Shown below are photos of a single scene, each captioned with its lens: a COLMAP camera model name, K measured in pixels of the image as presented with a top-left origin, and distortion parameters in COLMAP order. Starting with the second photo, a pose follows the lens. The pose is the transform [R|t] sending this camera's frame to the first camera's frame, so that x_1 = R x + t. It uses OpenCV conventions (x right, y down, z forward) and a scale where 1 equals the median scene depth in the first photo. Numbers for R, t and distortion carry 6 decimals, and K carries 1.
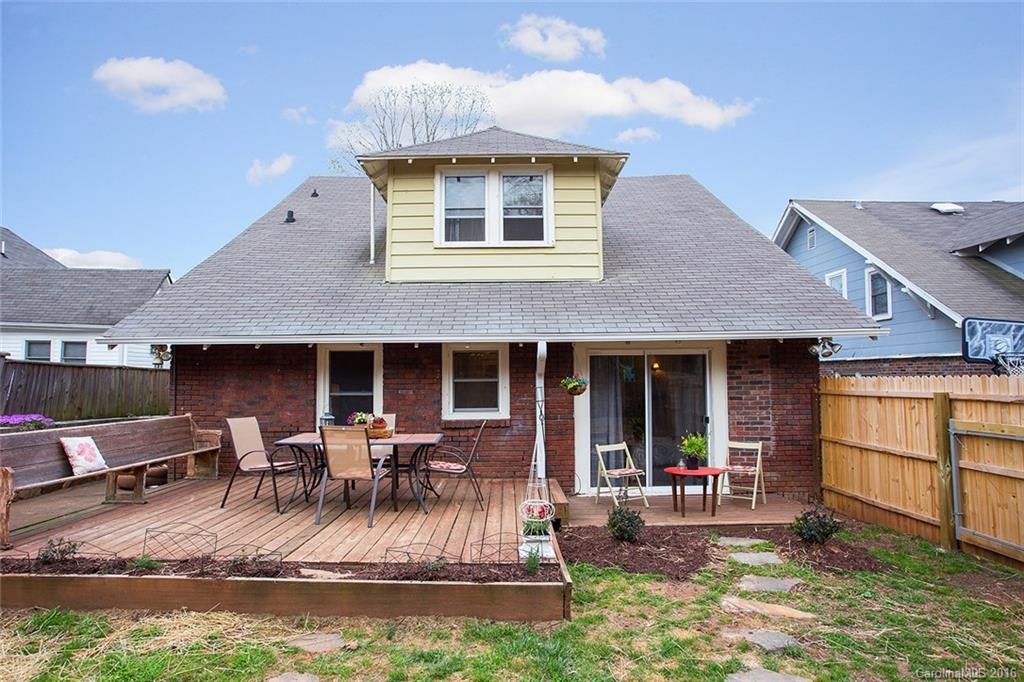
lens RADIAL K [[595.2, 0, 505.5], [0, 595.2, 344.5], [0, 0, 1]] dist [-0.027312, 0.006474]
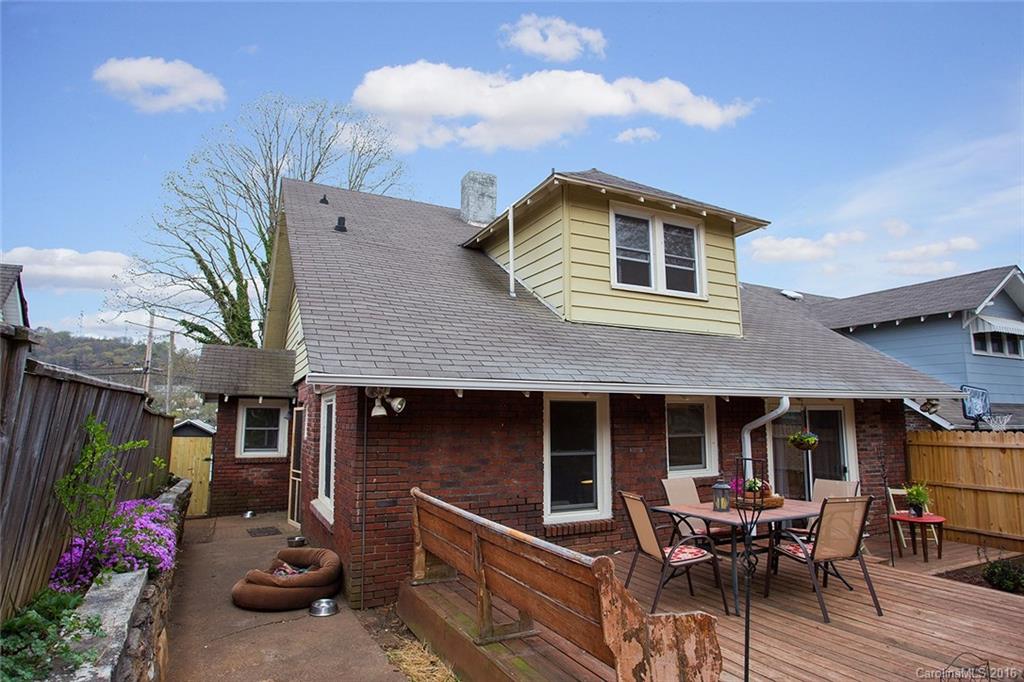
lens RADIAL K [[575.4, 0, 517.9], [0, 575.4, 346.4], [0, 0, 1]] dist [-0.015252, 0.010574]
pose [[0.886645, 0.063403, 0.458083, -0.716304], [-0.030671, 0.996438, -0.078551, -0.000118], [-0.461432, 0.055597, 0.885432, 0.320604]]
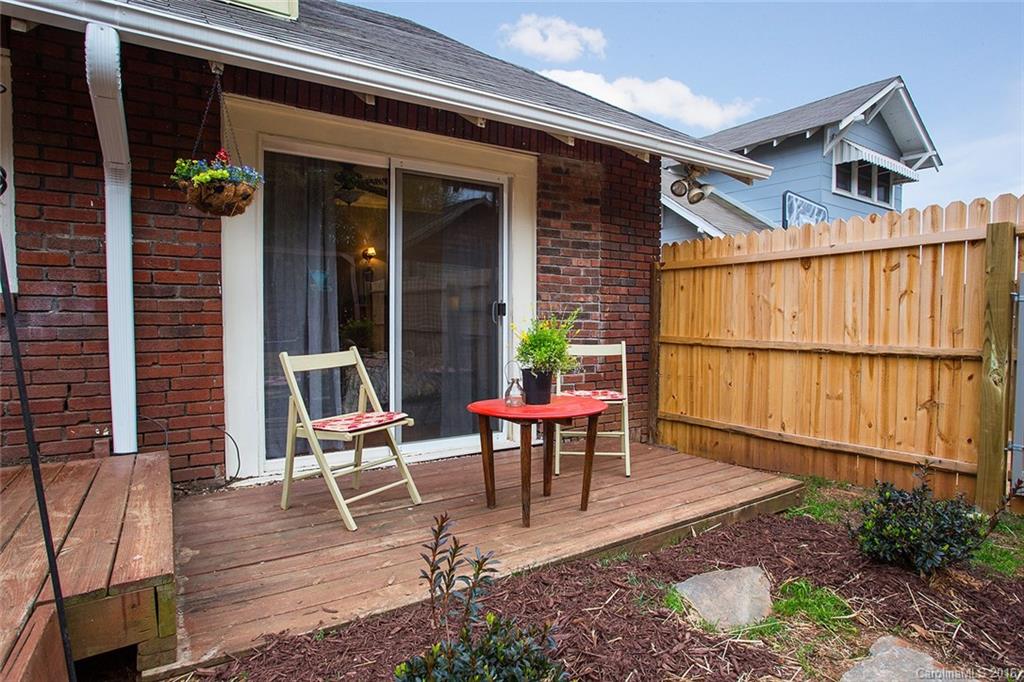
lens RADIAL K [[544.7, 0, 511.8], [0, 544.7, 349.8], [0, 0, 1]] dist [-0.053380, 0.005505]
pose [[0.840954, -0.018262, 0.540798, 0.083585], [-0.039803, 0.994635, 0.095482, 0.117104], [-0.539641, -0.101821, 0.835716, 0.588988]]
